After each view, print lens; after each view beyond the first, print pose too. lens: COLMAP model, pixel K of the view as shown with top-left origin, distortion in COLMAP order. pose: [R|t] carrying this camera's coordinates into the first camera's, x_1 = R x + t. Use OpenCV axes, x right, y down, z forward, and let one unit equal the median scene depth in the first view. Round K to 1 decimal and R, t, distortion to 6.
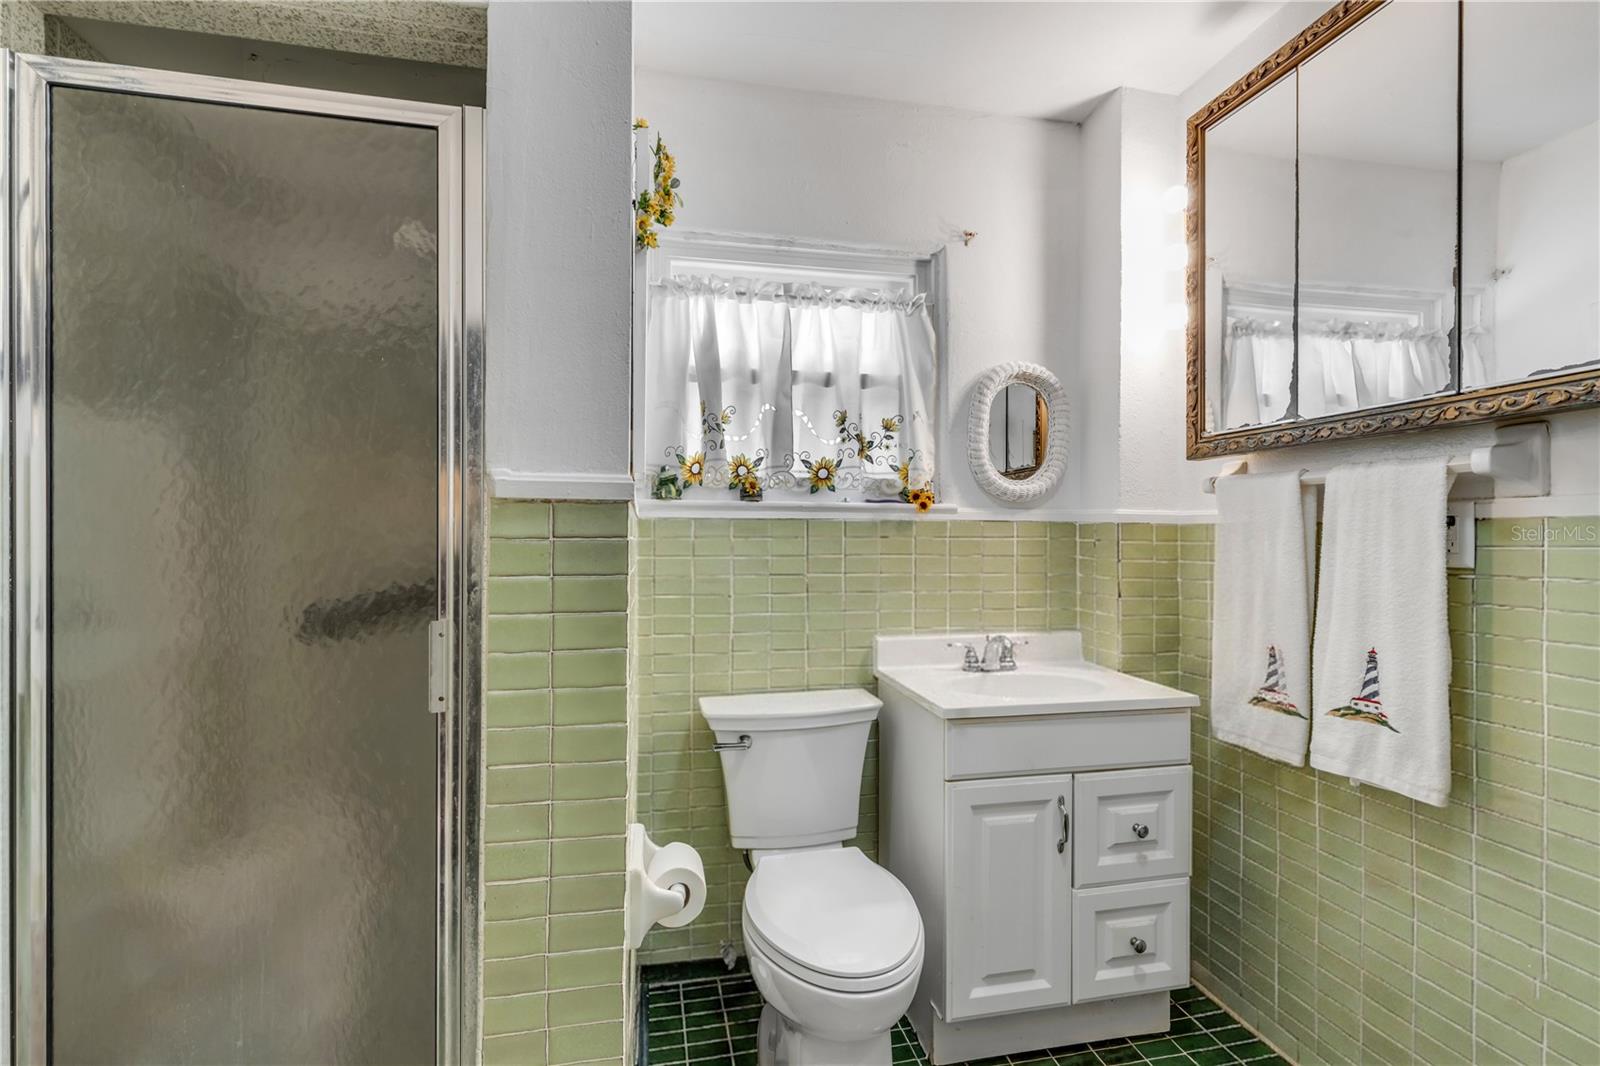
lens RADIAL K [[733.0, 0, 800.0], [0, 733.0, 533.0], [0, 0, 1]] dist [0.000499, -0.000122]
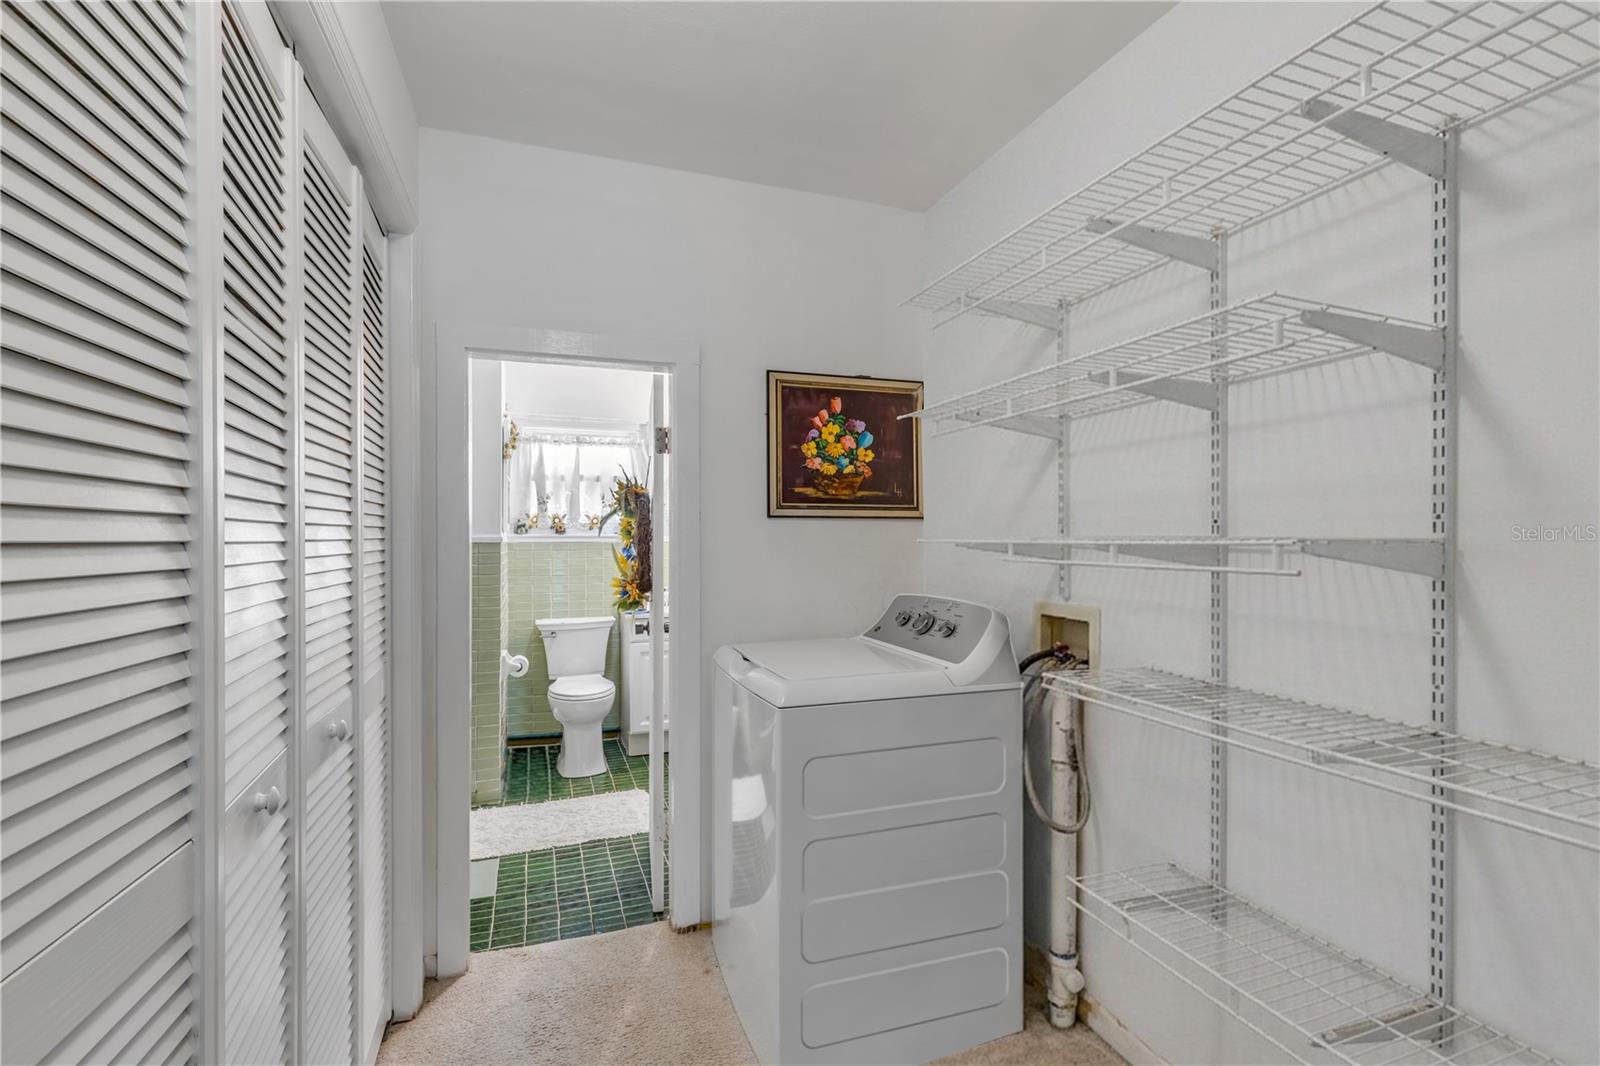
lens RADIAL K [[733.0, 0, 800.0], [0, 733.0, 533.0], [0, 0, 1]] dist [0.000499, -0.000122]
pose [[0.989192, -0.006165, 0.146495, 0.332649], [0.008016, 0.999895, -0.012047, -0.013897], [-0.146405, 0.013091, 0.989138, -1.339608]]
